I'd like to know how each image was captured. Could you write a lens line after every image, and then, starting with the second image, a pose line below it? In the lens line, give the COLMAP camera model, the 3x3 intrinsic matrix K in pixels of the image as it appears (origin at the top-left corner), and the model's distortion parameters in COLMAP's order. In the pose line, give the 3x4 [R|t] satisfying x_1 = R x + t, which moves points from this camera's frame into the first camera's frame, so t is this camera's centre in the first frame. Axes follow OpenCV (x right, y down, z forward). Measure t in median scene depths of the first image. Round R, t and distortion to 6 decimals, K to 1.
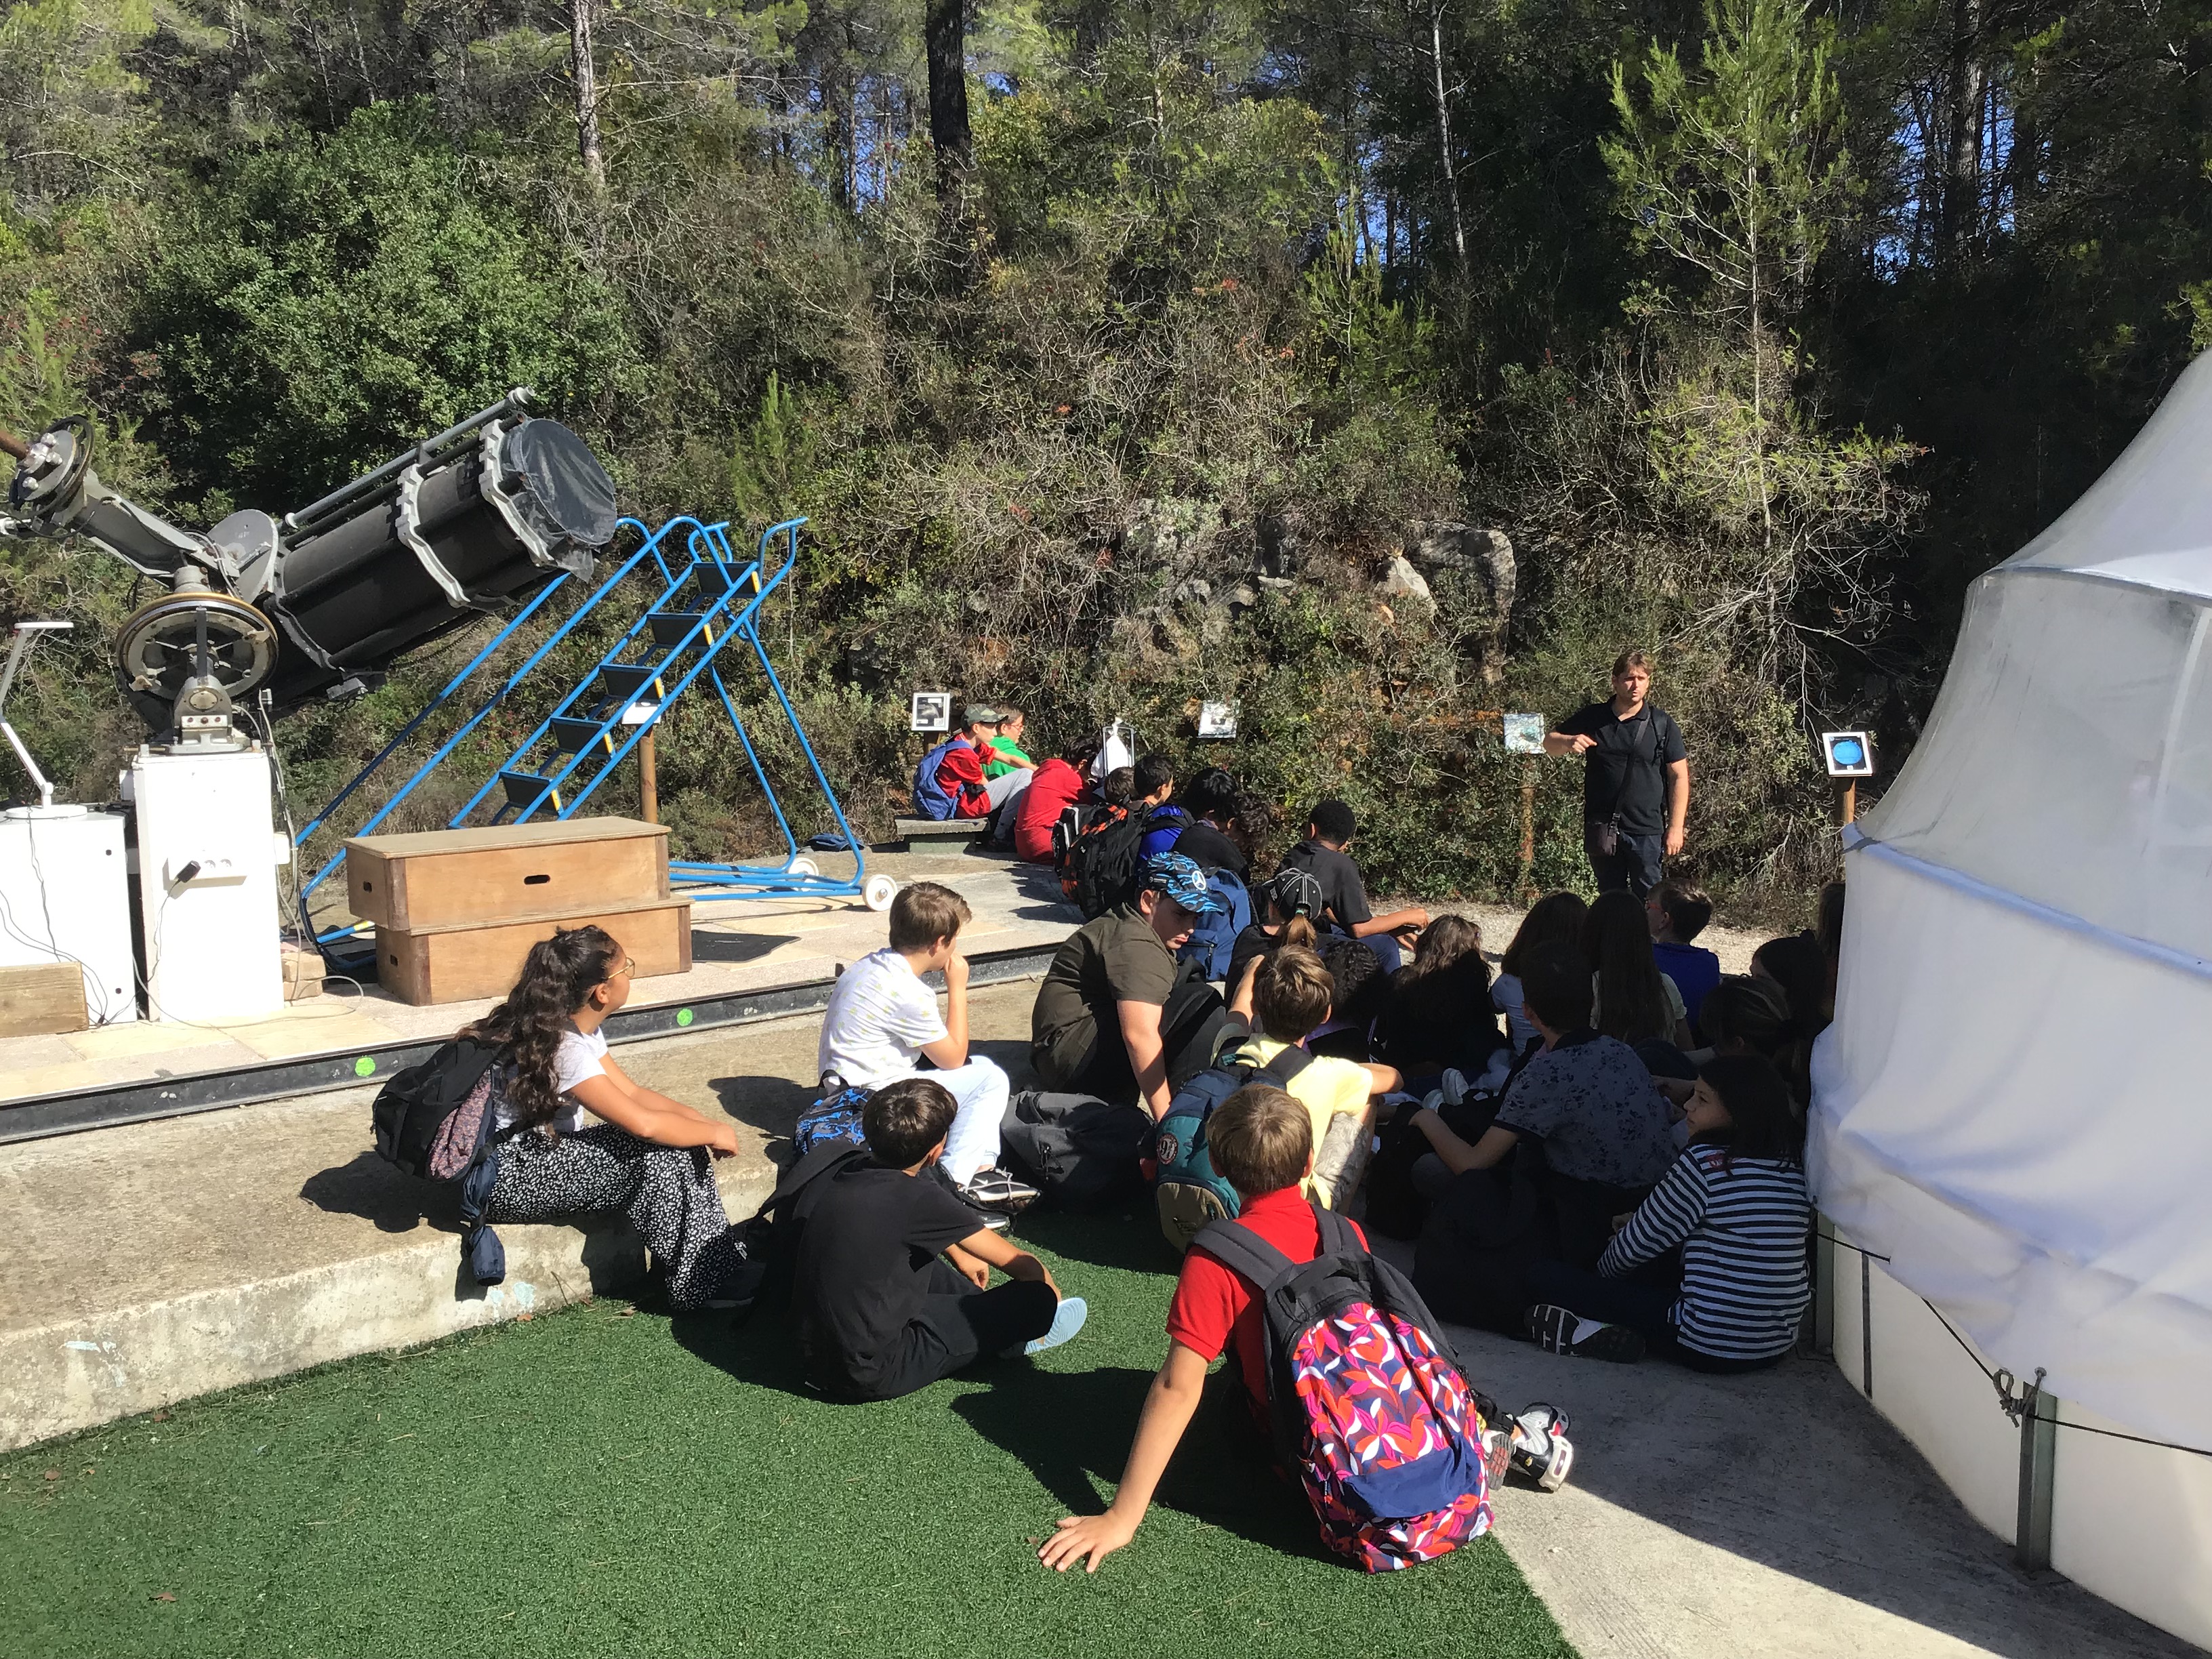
lens RADIAL K [[1967.6, 0, 1105.7], [0, 1967.6, 814.3], [0, 0, 1]] dist [0.093098, -0.212097]
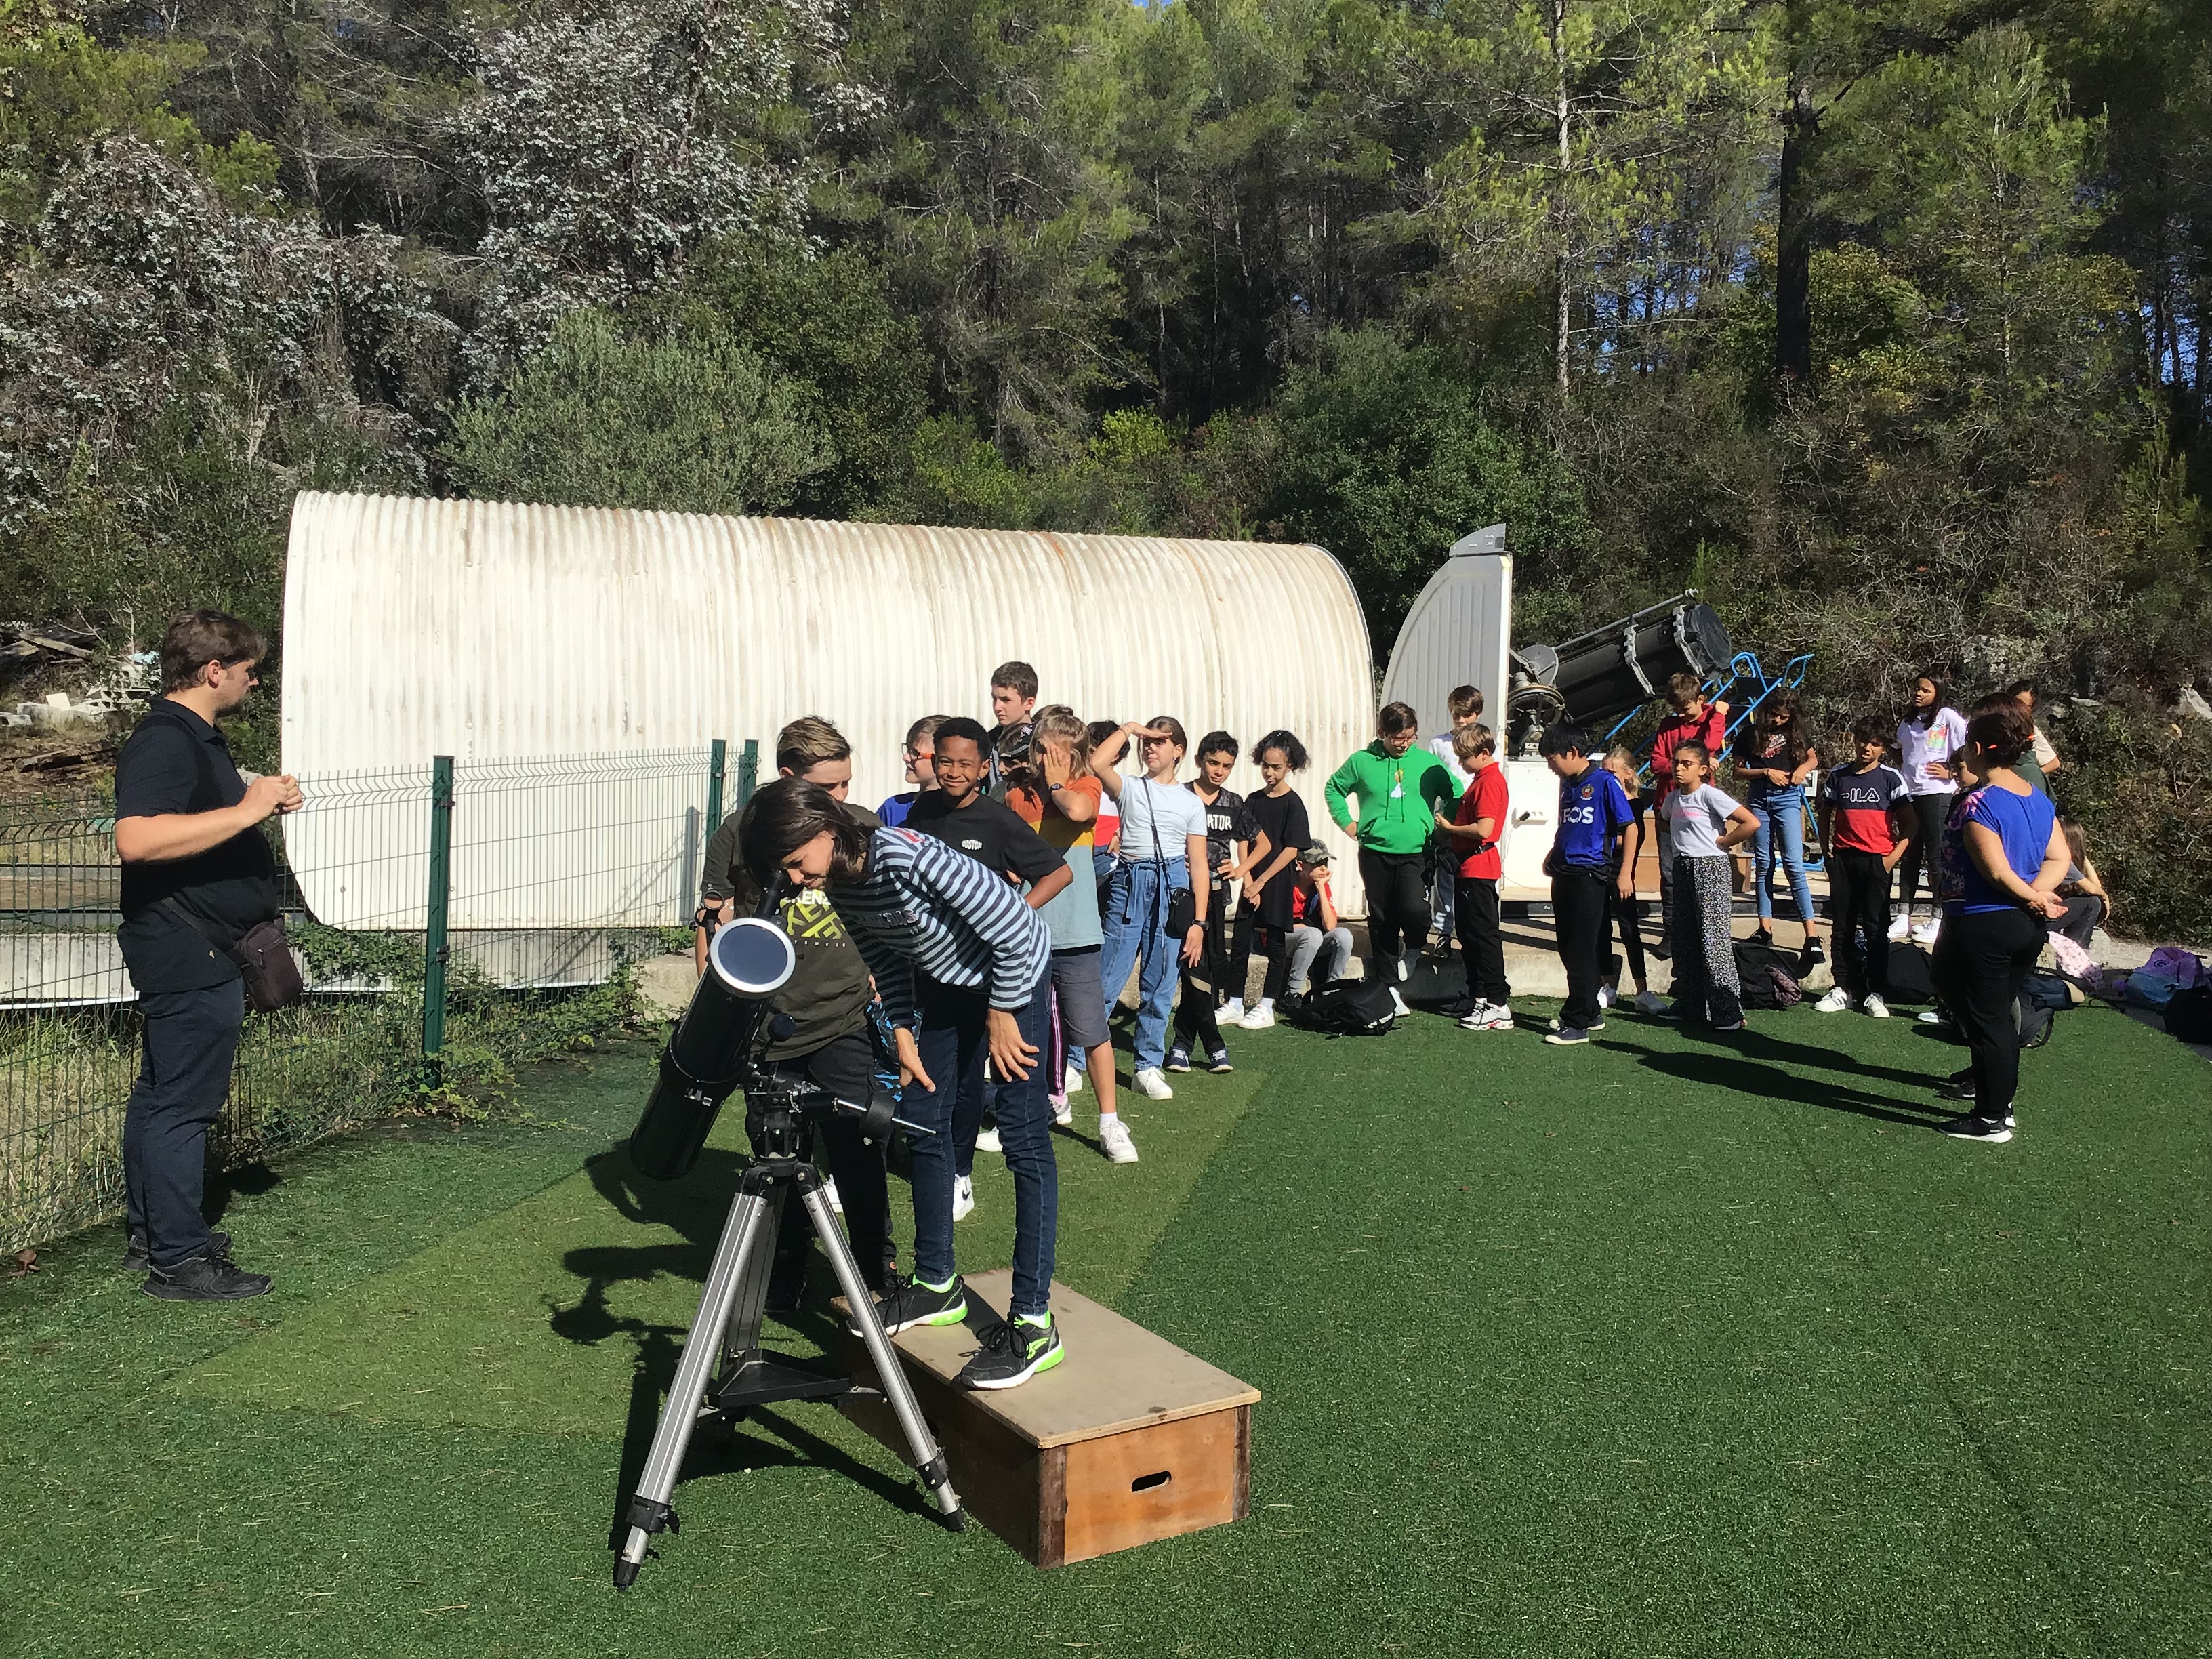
lens RADIAL K [[1967.6, 0, 1105.7], [0, 1967.6, 814.3], [0, 0, 1]] dist [0.093098, -0.212097]
pose [[0.936502, 0.066634, -0.344274, -0.066314], [-0.082916, 0.996018, -0.032771, 0.056791], [0.340719, 0.059236, 0.938297, -0.481369]]
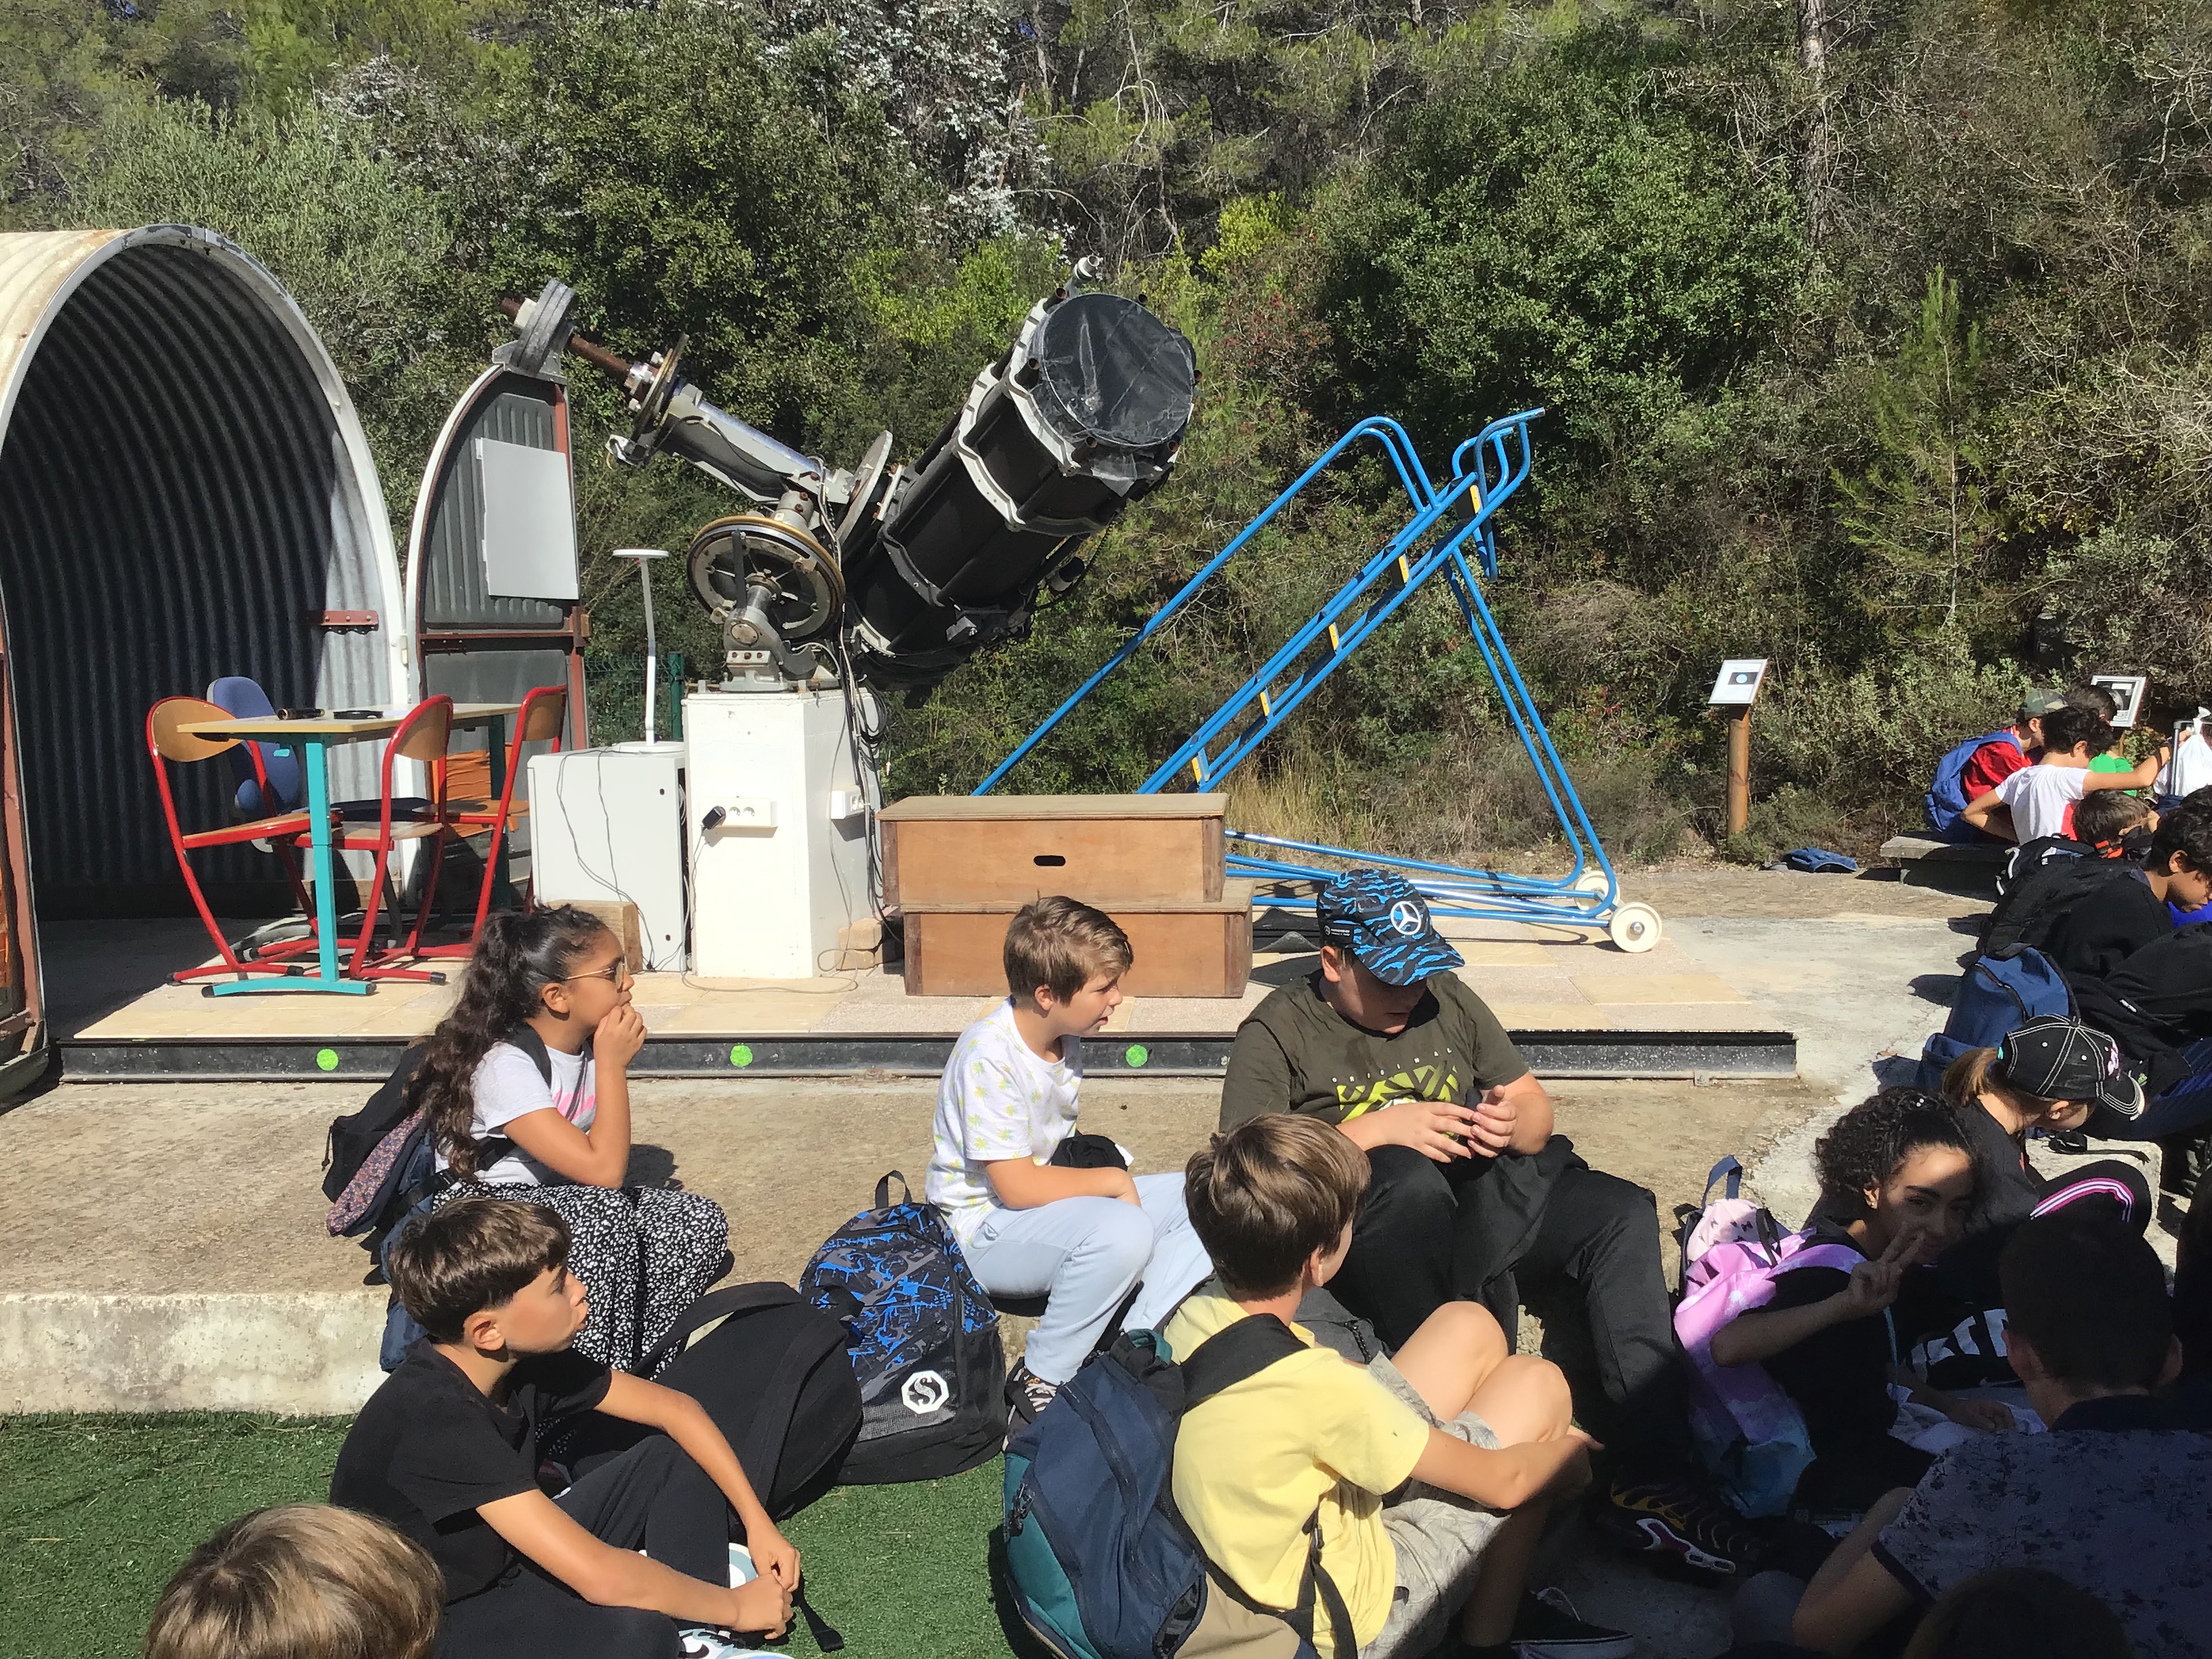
lens RADIAL K [[1958.7, 0, 1106.0], [0, 1958.7, 829.5], [0, 0, 1]] dist [0.101755, -0.172400]
pose [[0.751064, 0.077022, -0.655721, 0.118706], [-0.069090, 0.996888, 0.037961, -0.005631], [0.656605, 0.016793, 0.754048, 0.182833]]
